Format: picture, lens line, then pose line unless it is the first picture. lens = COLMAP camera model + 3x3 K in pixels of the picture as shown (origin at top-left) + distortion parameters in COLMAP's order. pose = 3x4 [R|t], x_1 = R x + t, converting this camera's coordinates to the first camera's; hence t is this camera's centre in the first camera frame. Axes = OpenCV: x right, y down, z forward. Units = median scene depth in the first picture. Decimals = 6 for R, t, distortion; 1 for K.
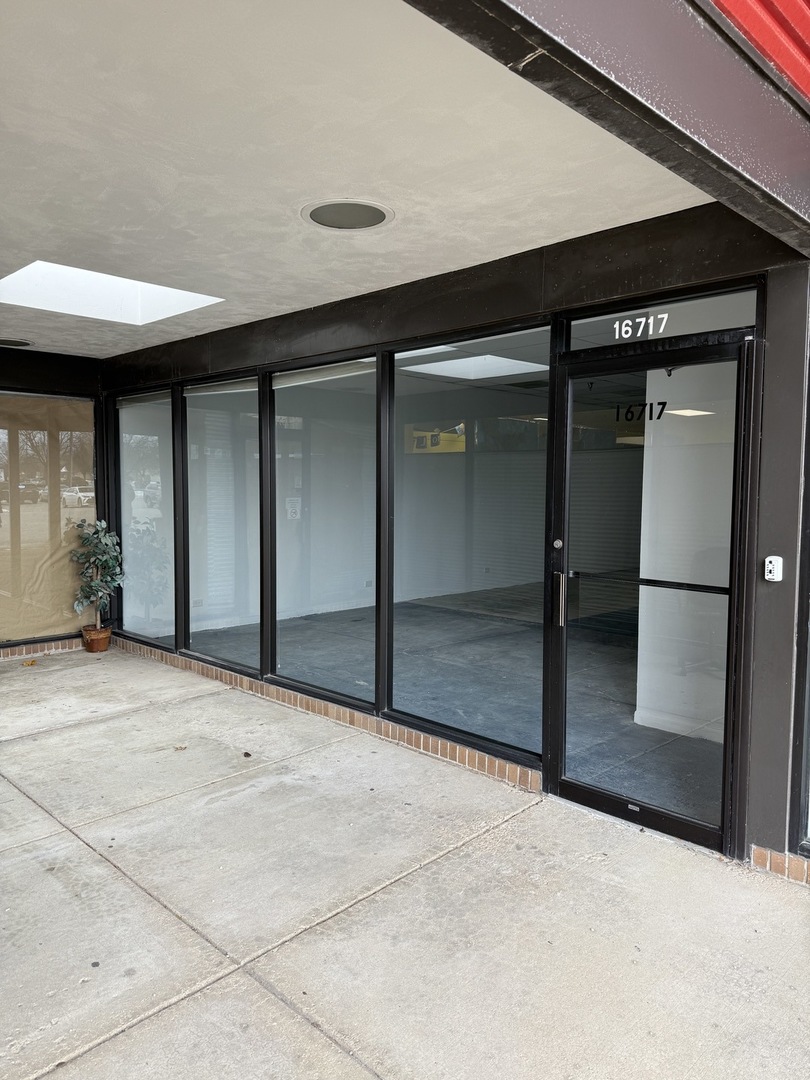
lens RADIAL K [[762.8, 0, 406.9], [0, 762.8, 536.2], [0, 0, 1]] dist [0.043926, -0.039929]
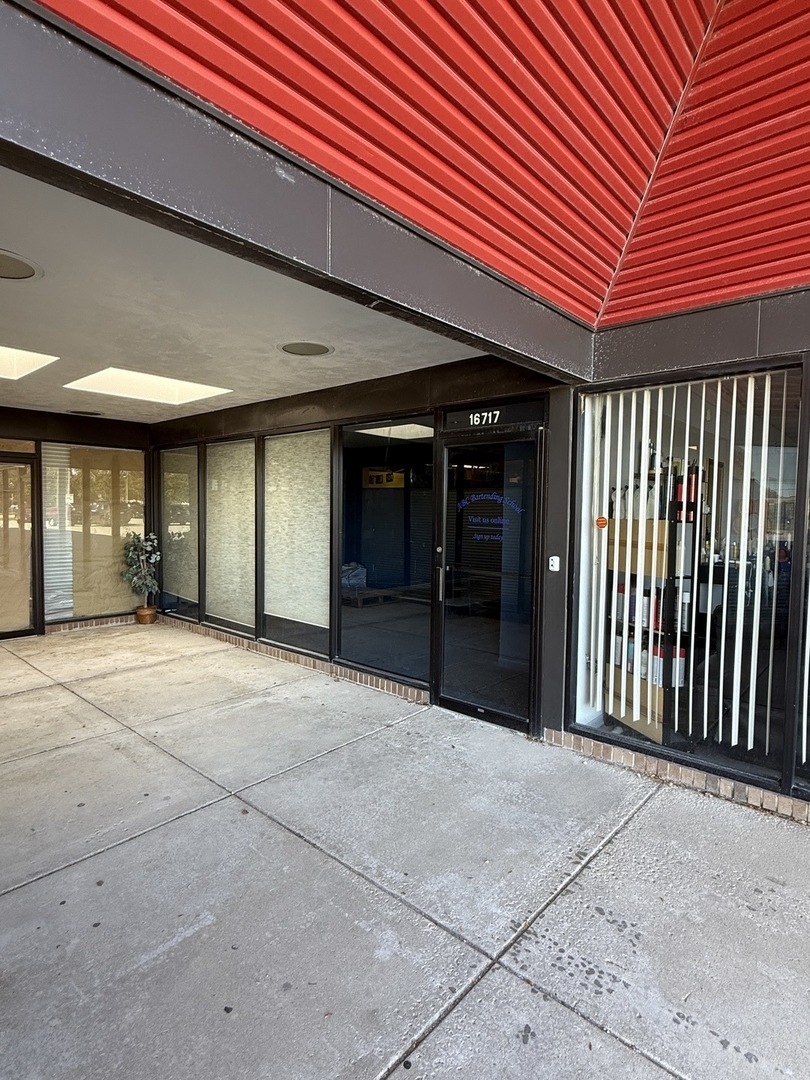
lens RADIAL K [[566.7, 0, 406.7], [0, 566.7, 538.8], [0, 0, 1]] dist [-0.000028, 0.000398]
pose [[0.998622, 0.003649, 0.052346, 0.068995], [-0.002871, 0.999884, -0.014939, 0.005537], [-0.052395, 0.014769, 0.998517, -0.193954]]
